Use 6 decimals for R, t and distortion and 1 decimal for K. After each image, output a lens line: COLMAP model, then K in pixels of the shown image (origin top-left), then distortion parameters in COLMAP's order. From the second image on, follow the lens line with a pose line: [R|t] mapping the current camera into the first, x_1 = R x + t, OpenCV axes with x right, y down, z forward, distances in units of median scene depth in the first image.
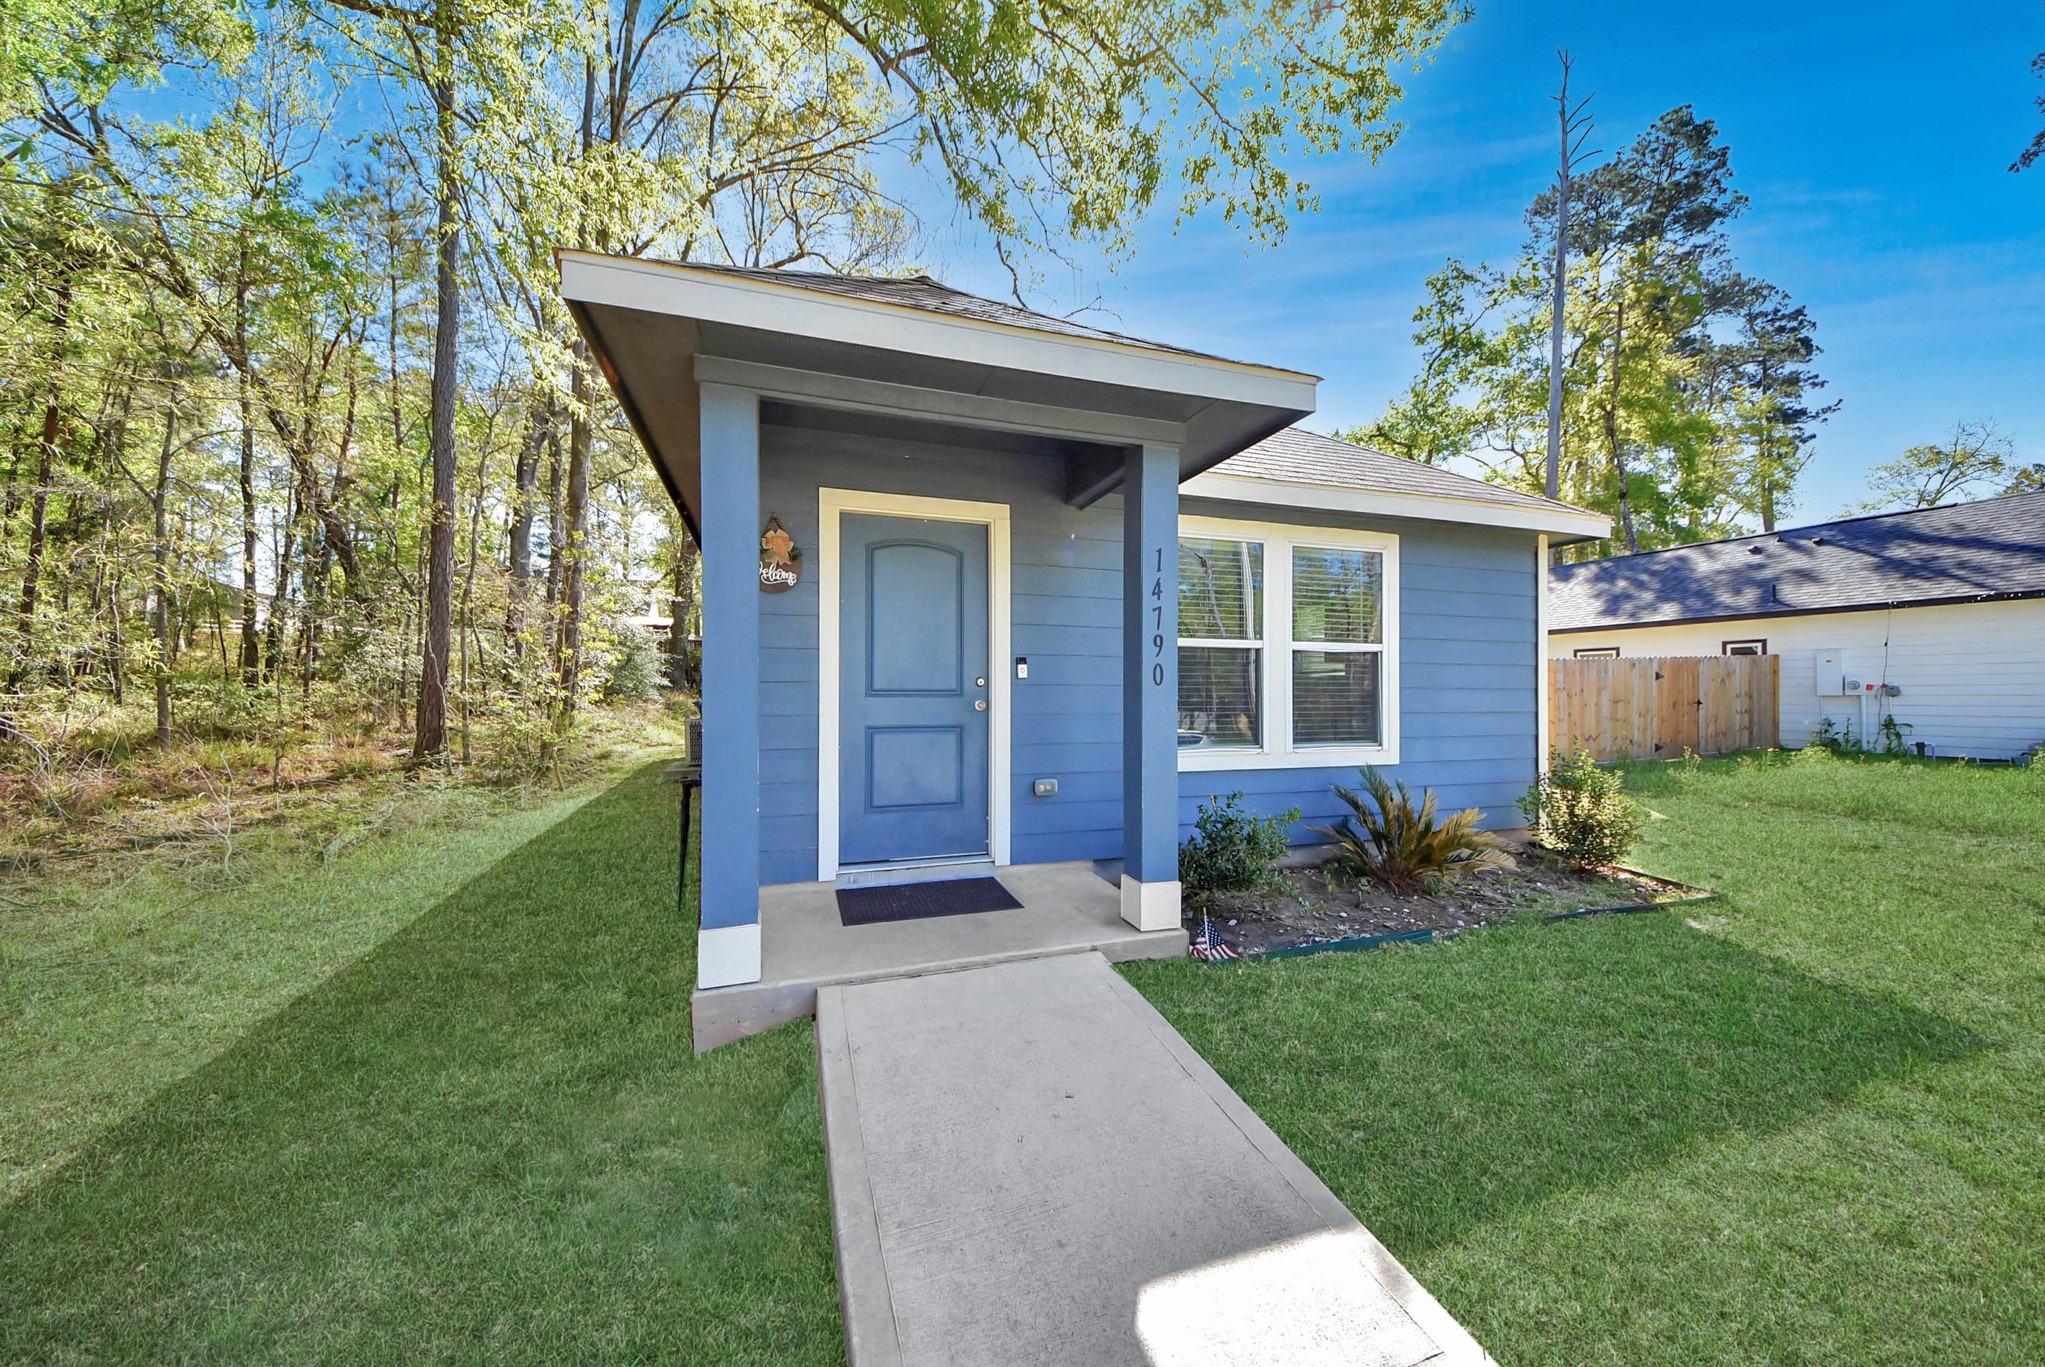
lens RADIAL K [[736.2, 0, 1051.2], [0, 736.2, 693.8], [0, 0, 1]] dist [0.015822, -0.013110]
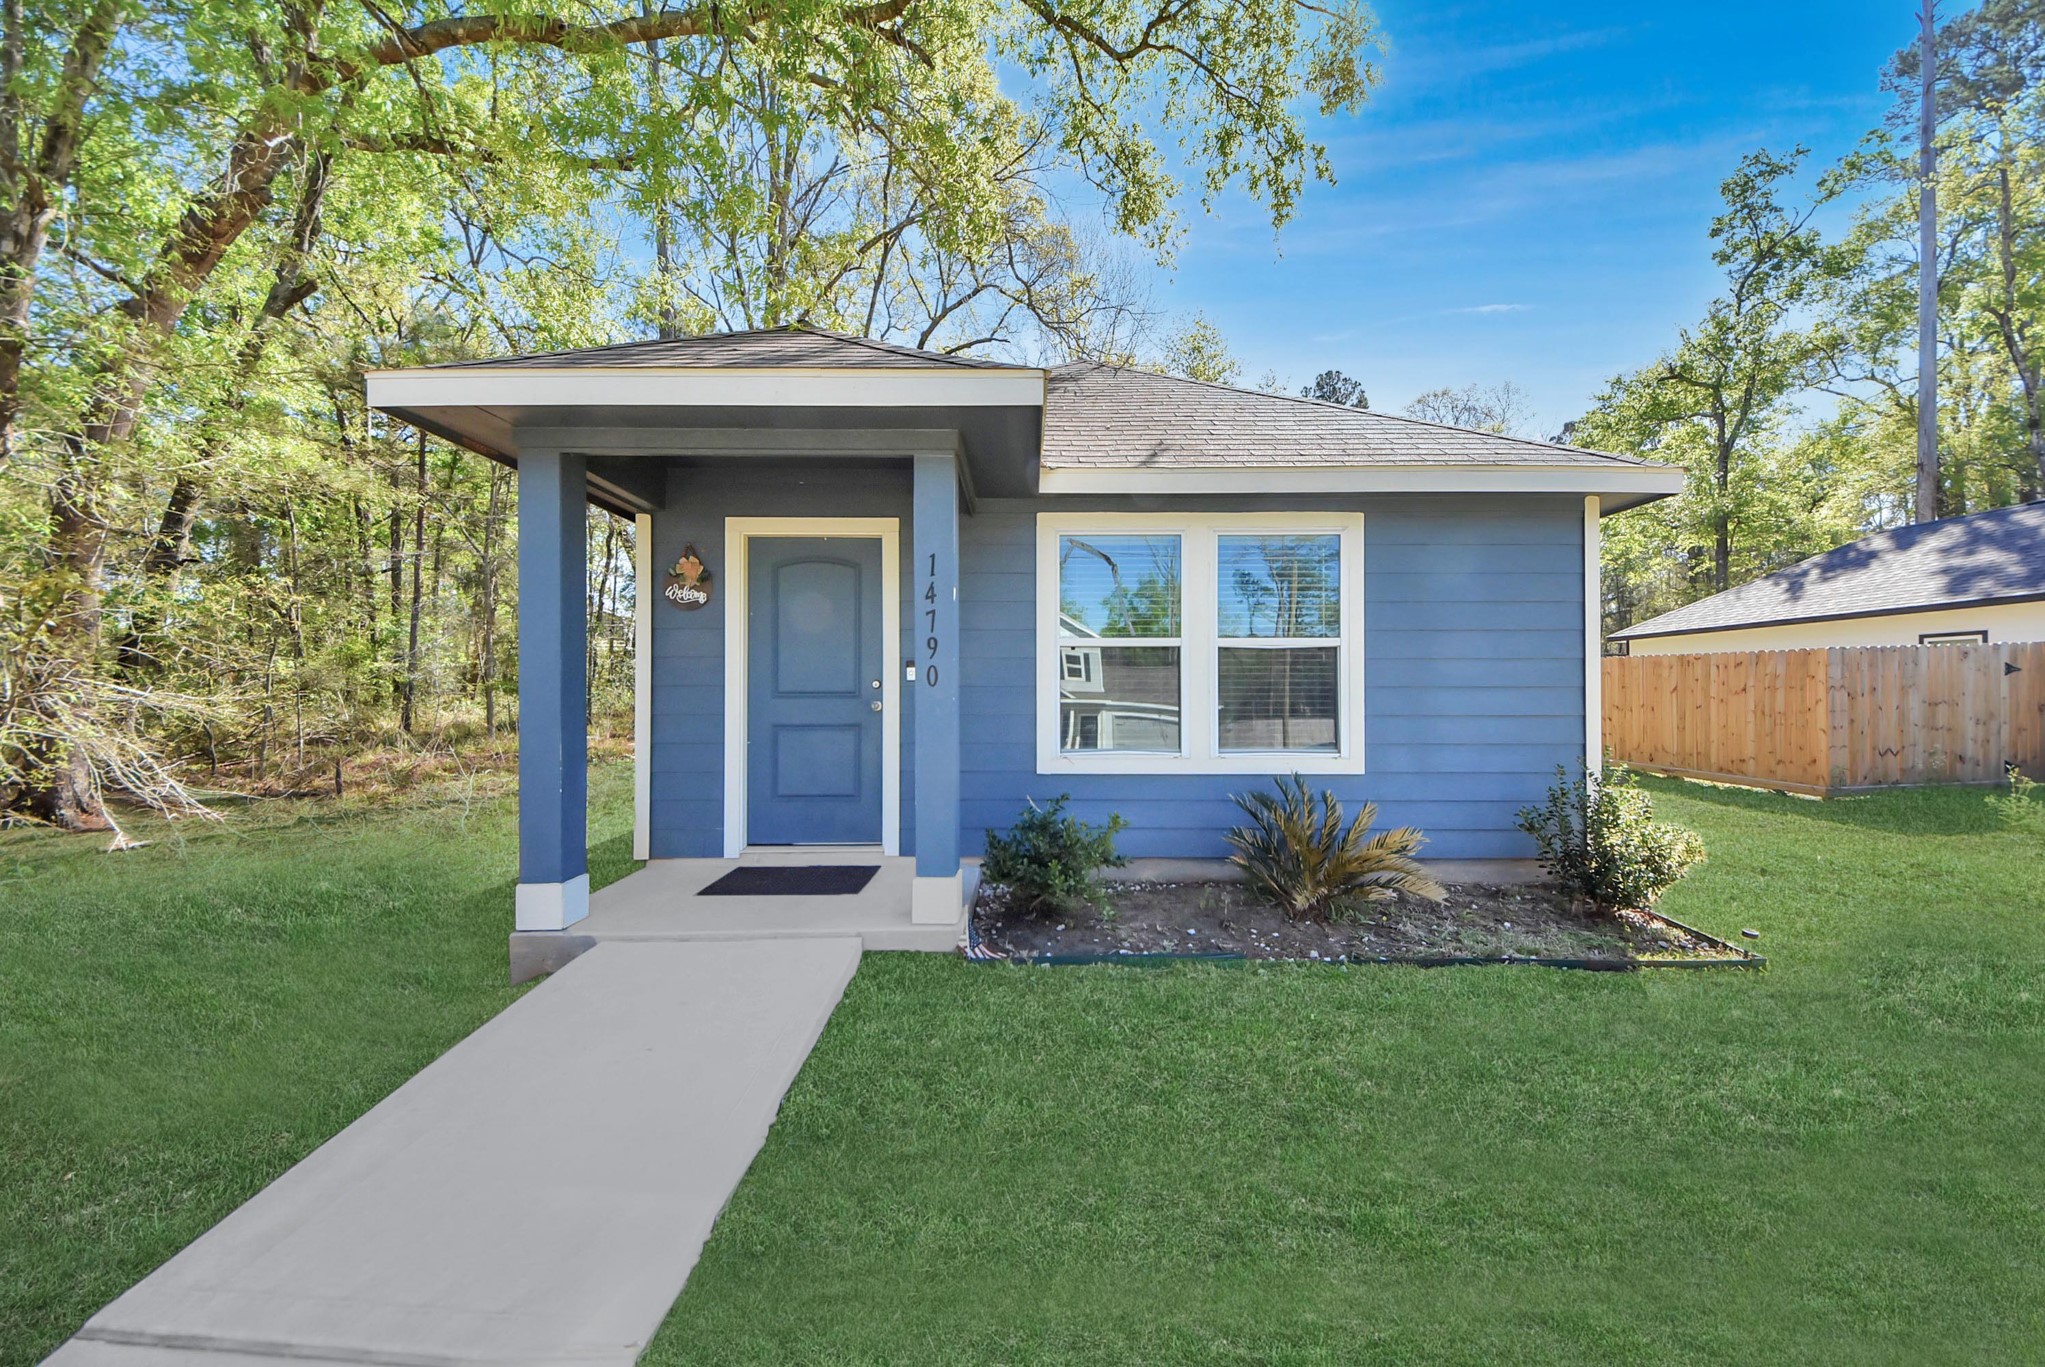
lens RADIAL K [[736.2, 0, 1051.2], [0, 736.2, 693.8], [0, 0, 1]] dist [0.015822, -0.013110]
pose [[0.947656, -0.003982, -0.319267, 0.435030], [0.002868, 0.999988, -0.003960, 0.002537], [0.319279, 0.002837, 0.947656, 0.052918]]
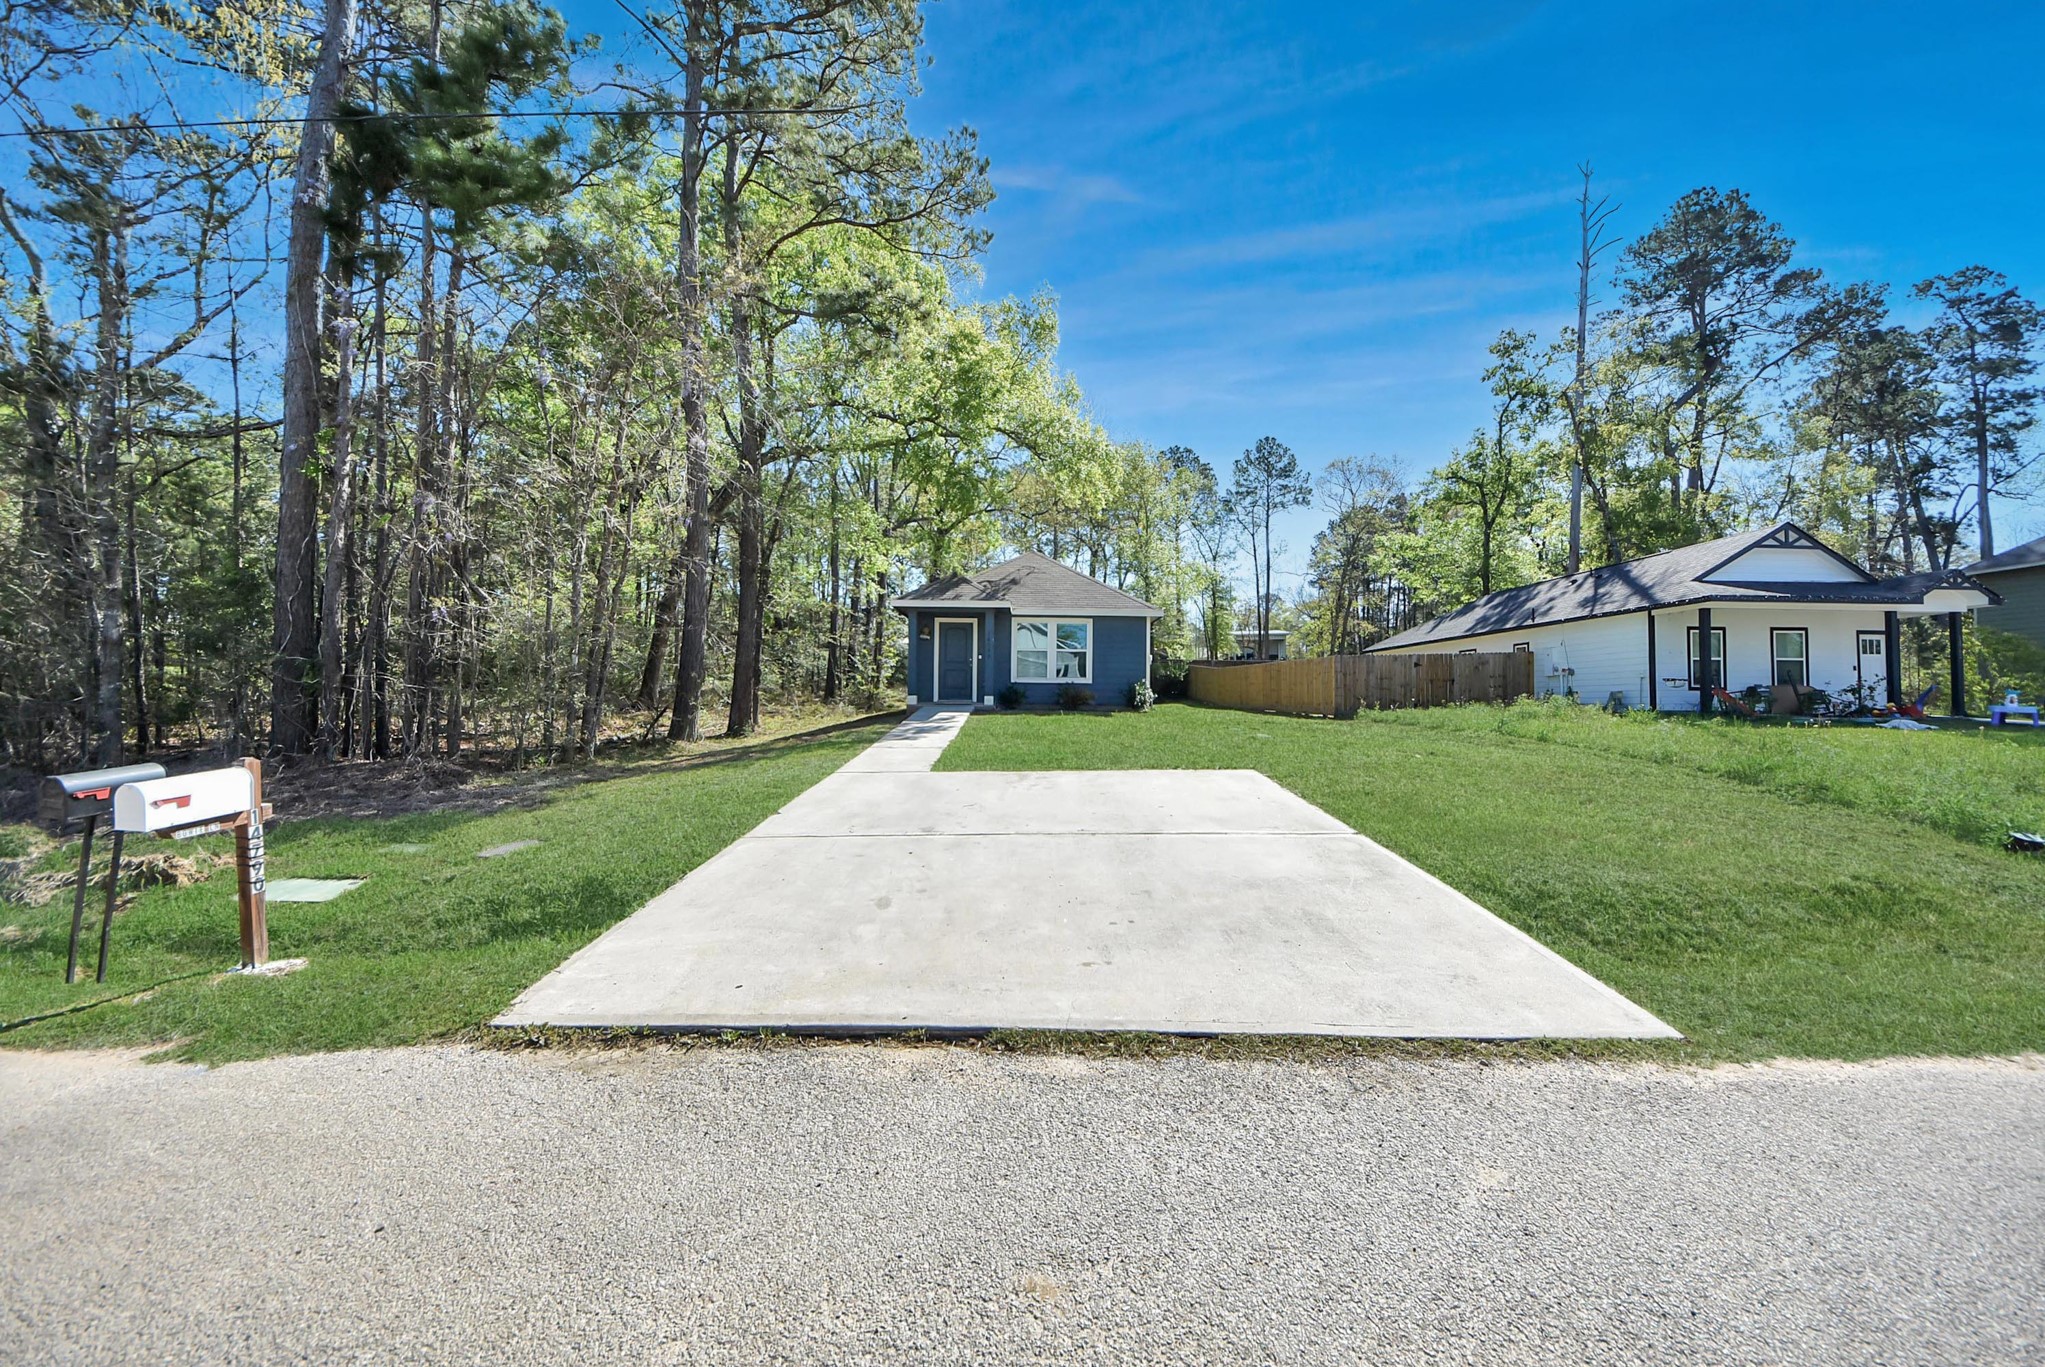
lens RADIAL K [[736.2, 0, 1051.2], [0, 736.2, 693.8], [0, 0, 1]] dist [0.015822, -0.013110]
pose [[0.948298, 0.001605, -0.317377, 1.507235], [-0.007649, 0.999812, -0.017797, 0.225082], [0.317289, 0.019304, 0.948132, -2.567902]]
